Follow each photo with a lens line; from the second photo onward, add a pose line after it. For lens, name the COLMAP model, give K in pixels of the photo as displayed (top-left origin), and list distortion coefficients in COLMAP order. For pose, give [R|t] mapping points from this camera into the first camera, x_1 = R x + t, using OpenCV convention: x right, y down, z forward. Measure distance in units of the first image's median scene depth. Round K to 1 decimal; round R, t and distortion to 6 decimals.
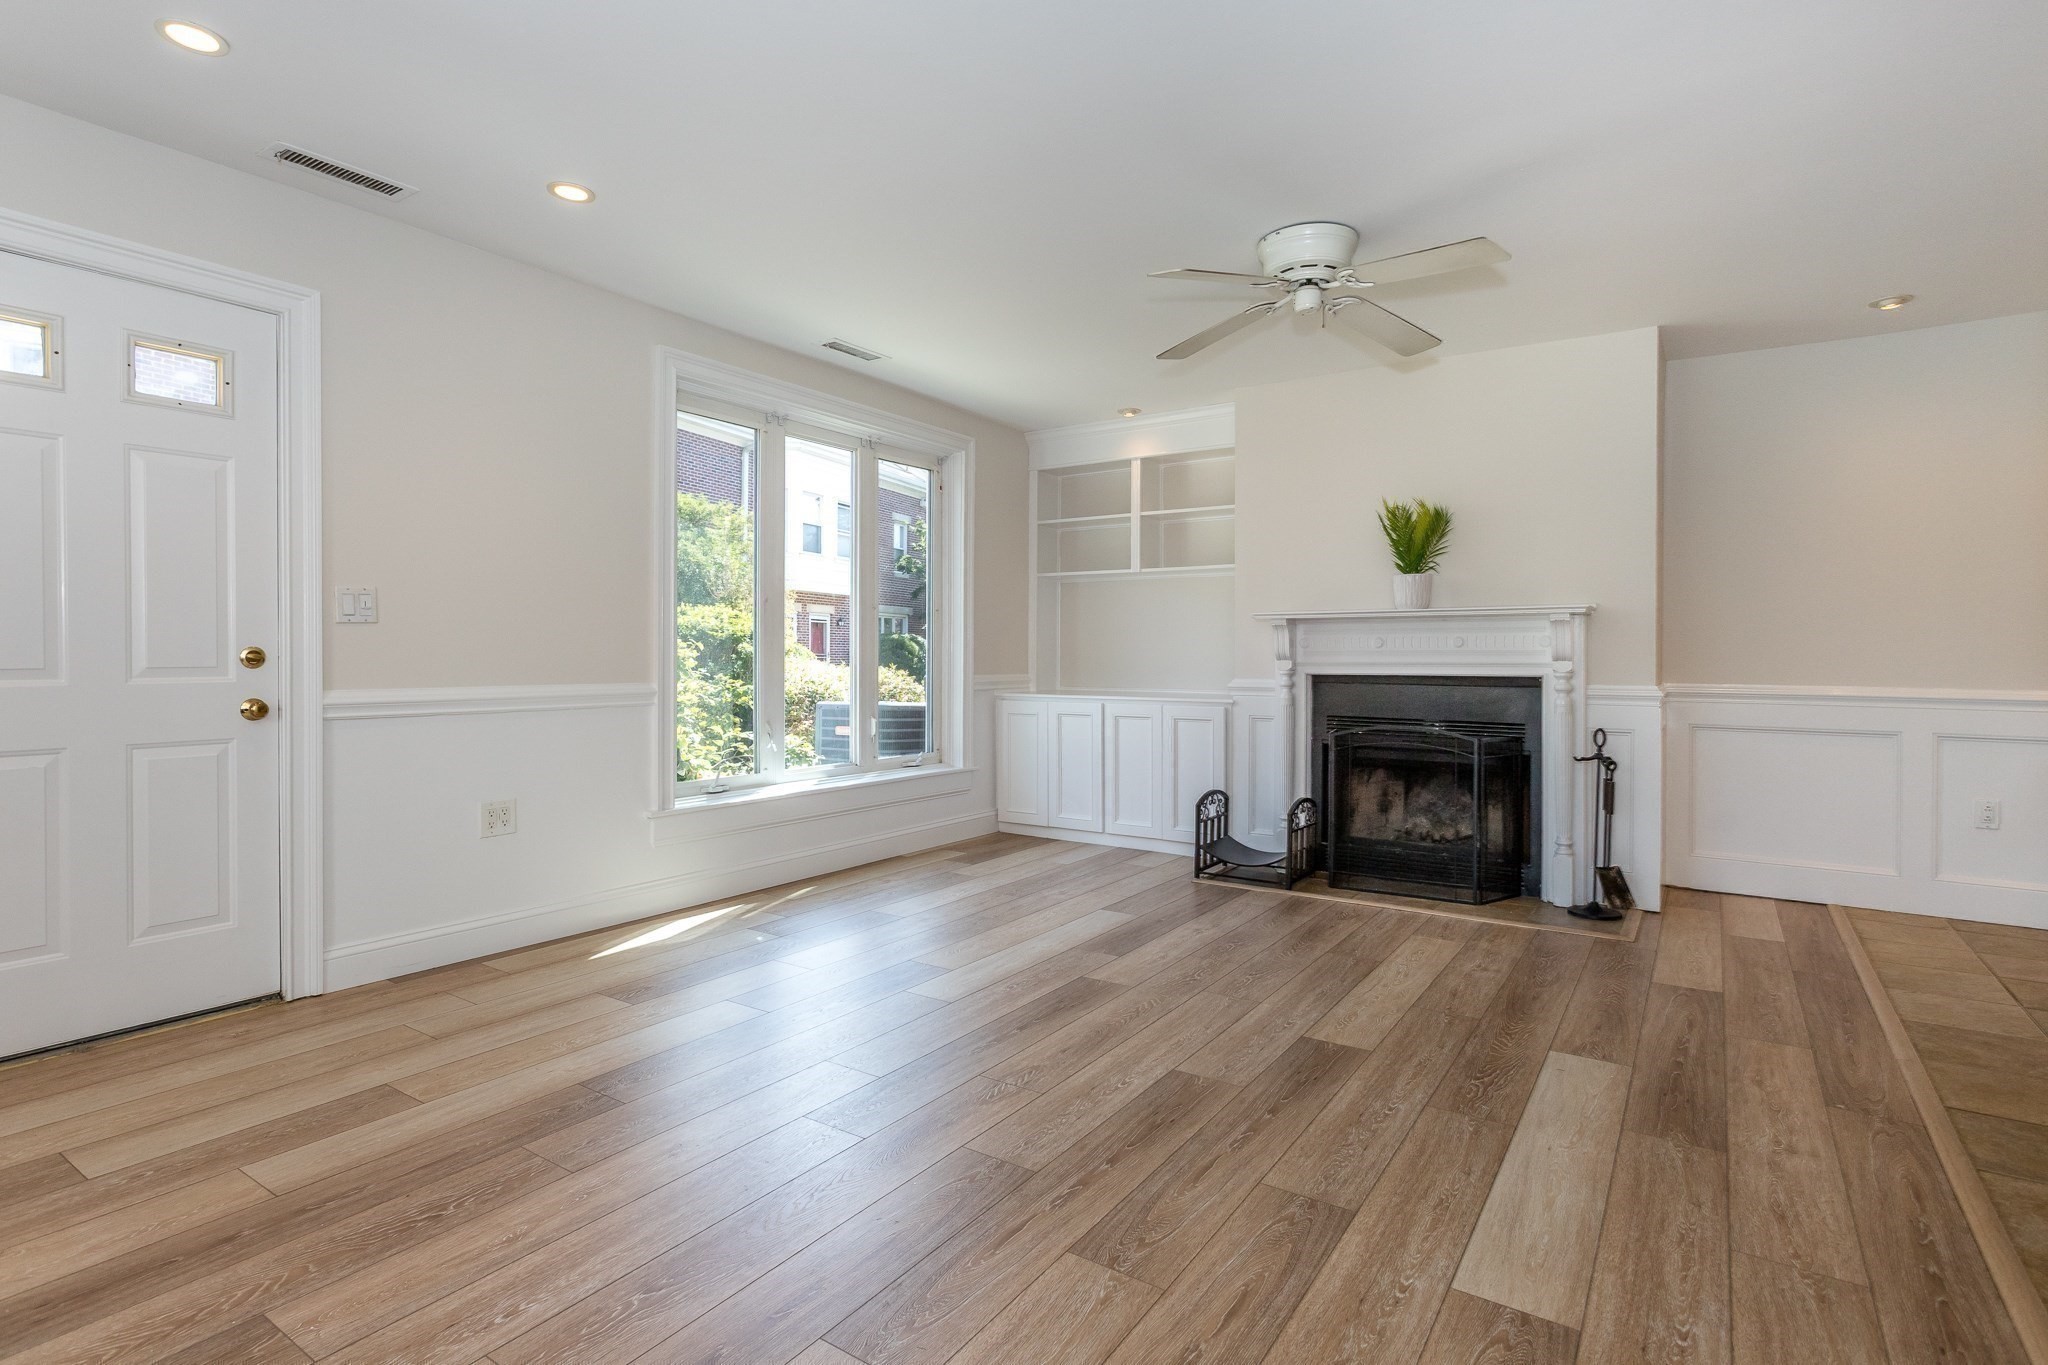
lens RADIAL K [[1012.8, 0, 1033.9], [0, 1012.8, 656.3], [0, 0, 1]] dist [0.002107, 0.001889]
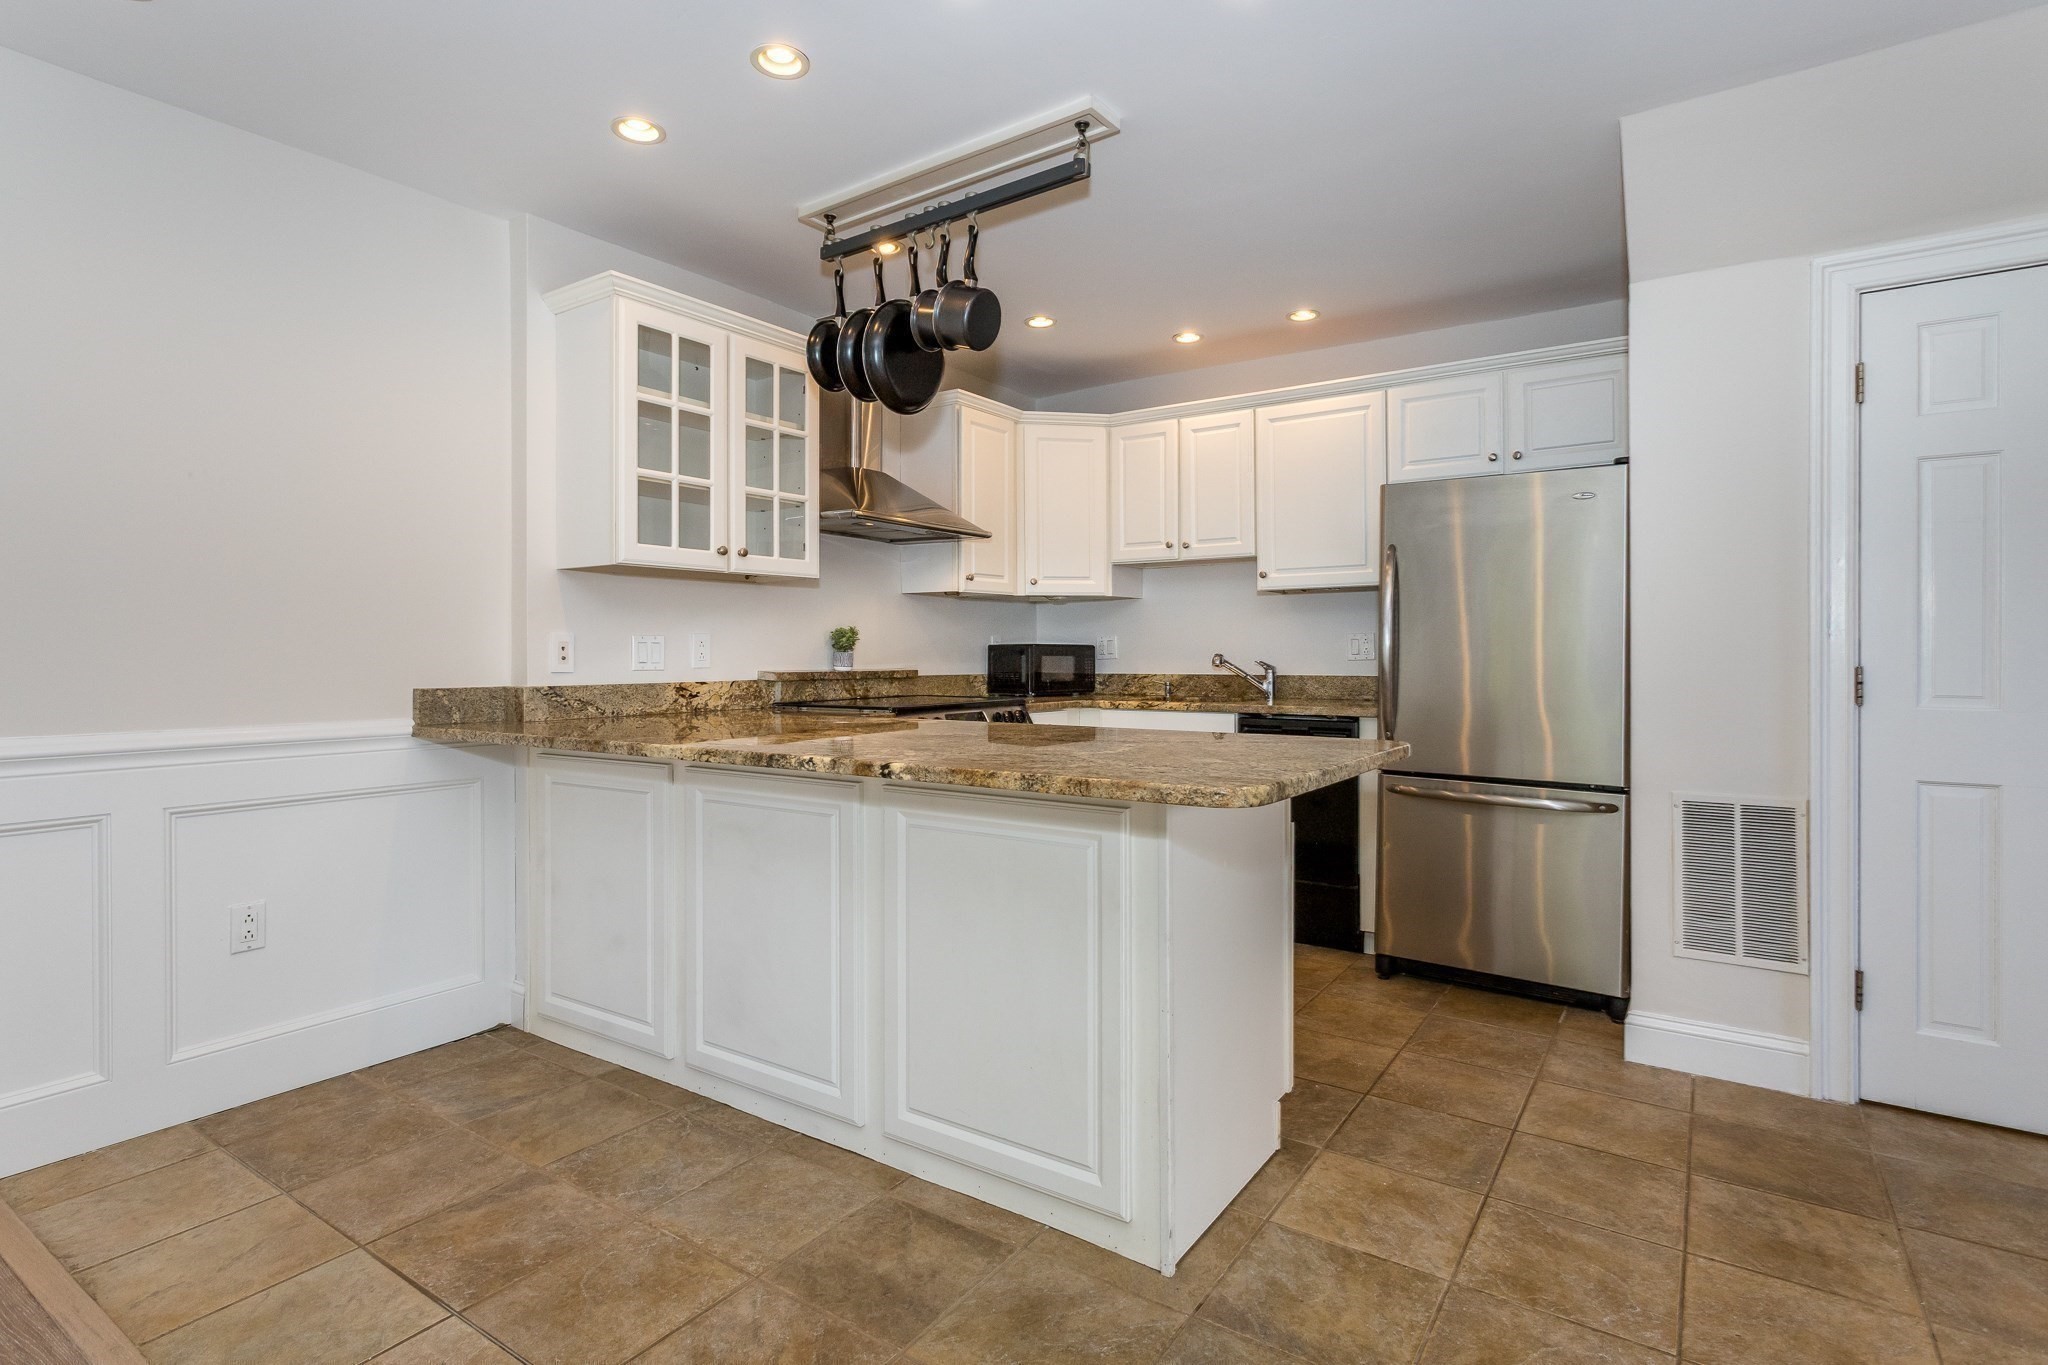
lens RADIAL K [[1012.8, 0, 1048.7], [0, 1012.8, 644.7], [0, 0, 1]] dist [0.002107, 0.001889]
pose [[-0.006000, 0.001227, 0.999981, 0.356838], [0.005250, 0.999986, -0.001195, -0.016421], [-0.999968, 0.005243, -0.006006, 0.591020]]
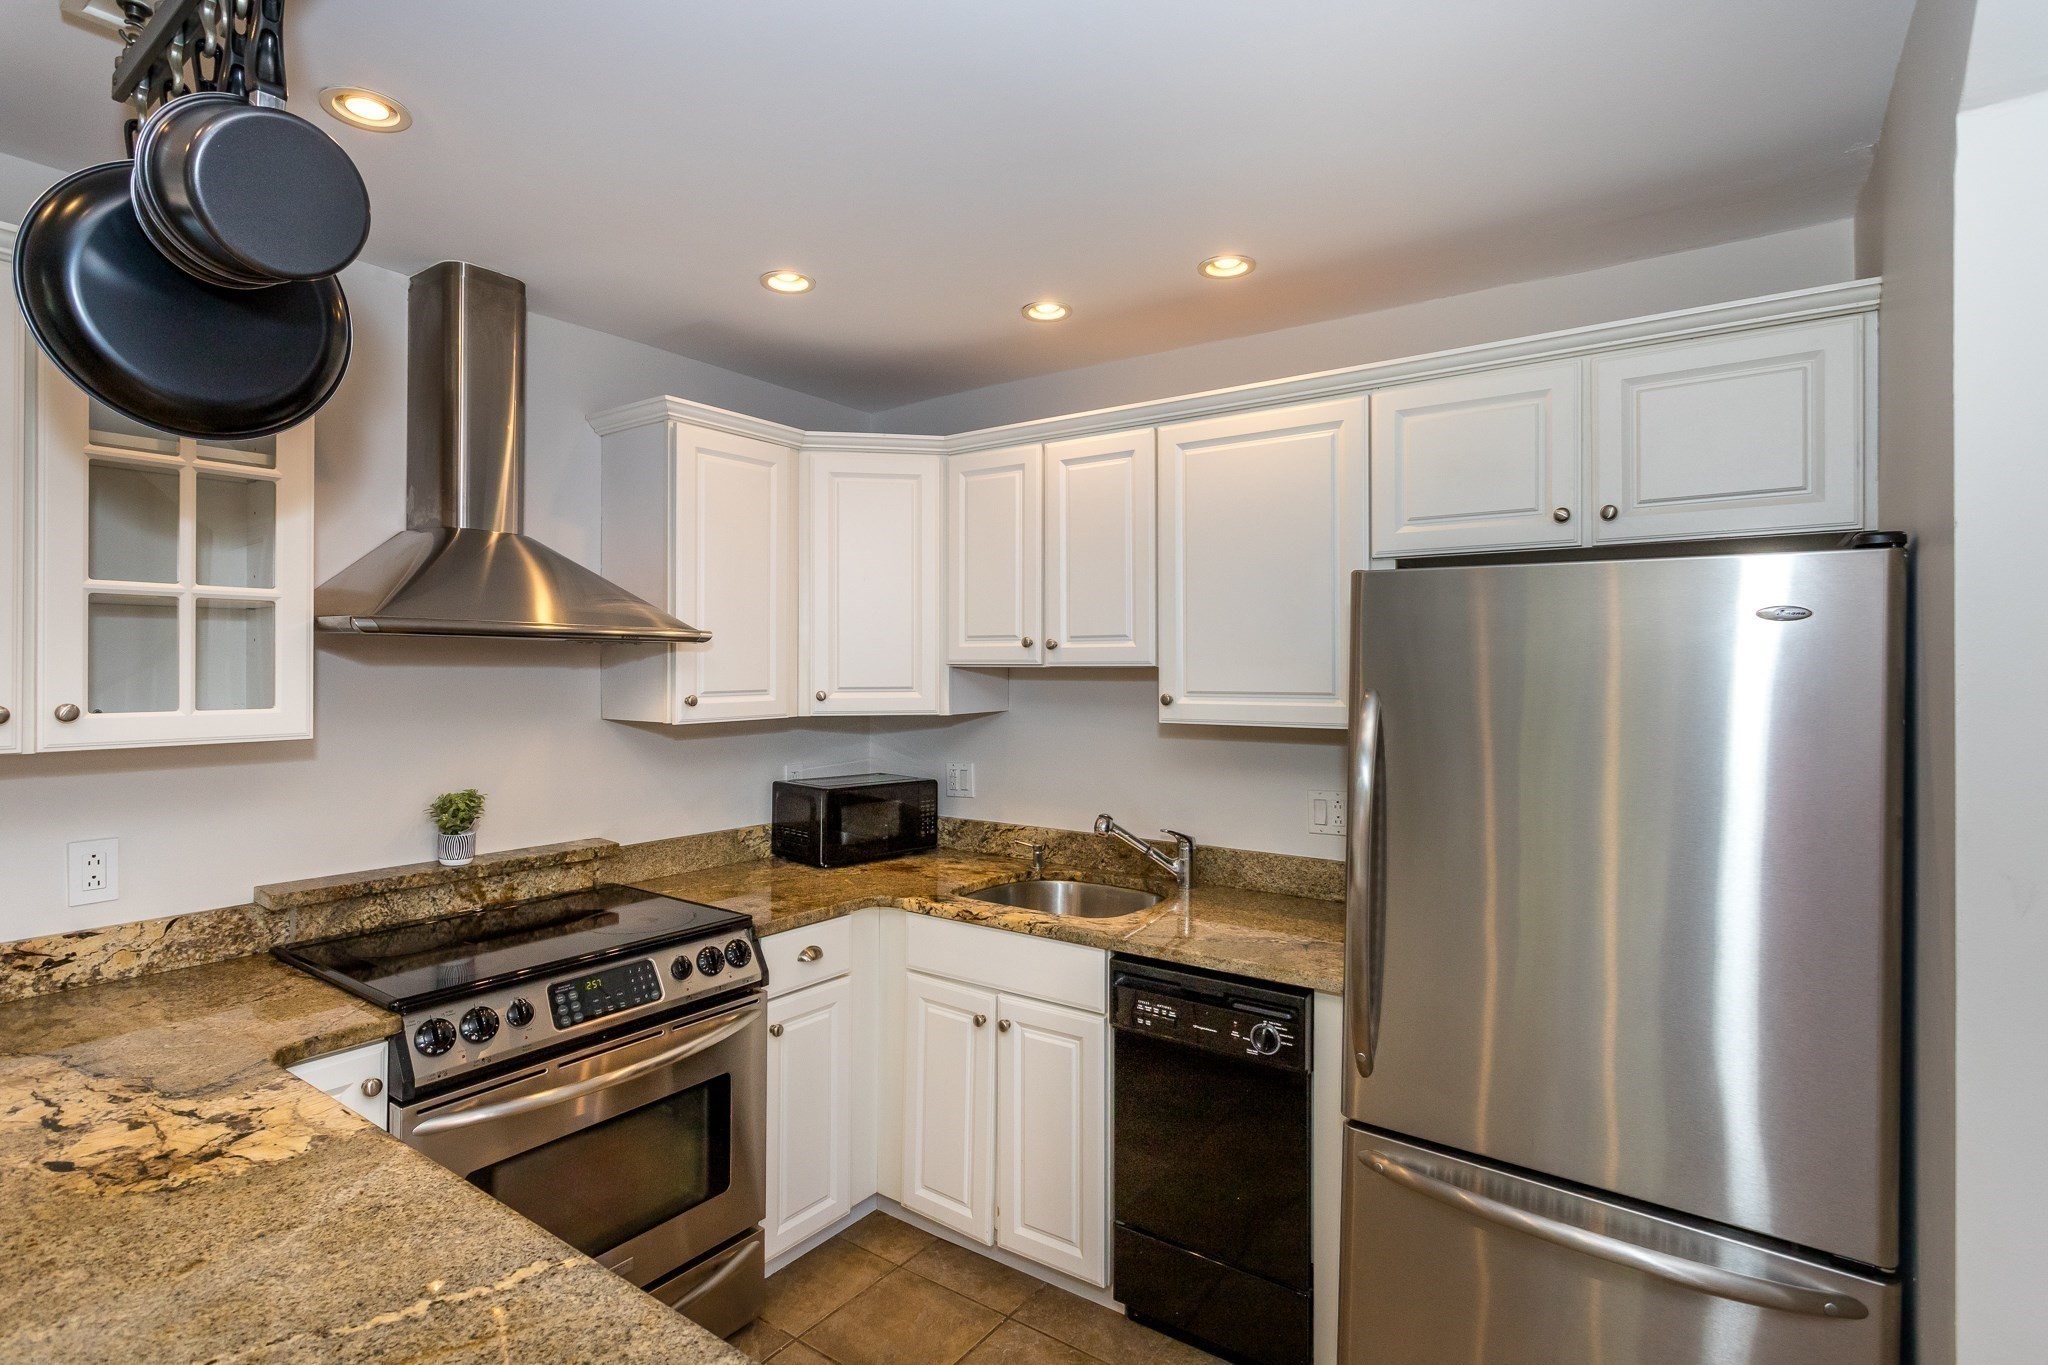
lens RADIAL K [[1012.8, 0, 1034.0], [0, 1012.8, 662.5], [0, 0, 1]] dist [0.002107, 0.001889]
pose [[0.016197, 0.000228, 0.999869, 0.814560], [0.000358, 1.000000, -0.000234, -0.123841], [-0.999869, 0.000361, 0.016197, 0.416800]]
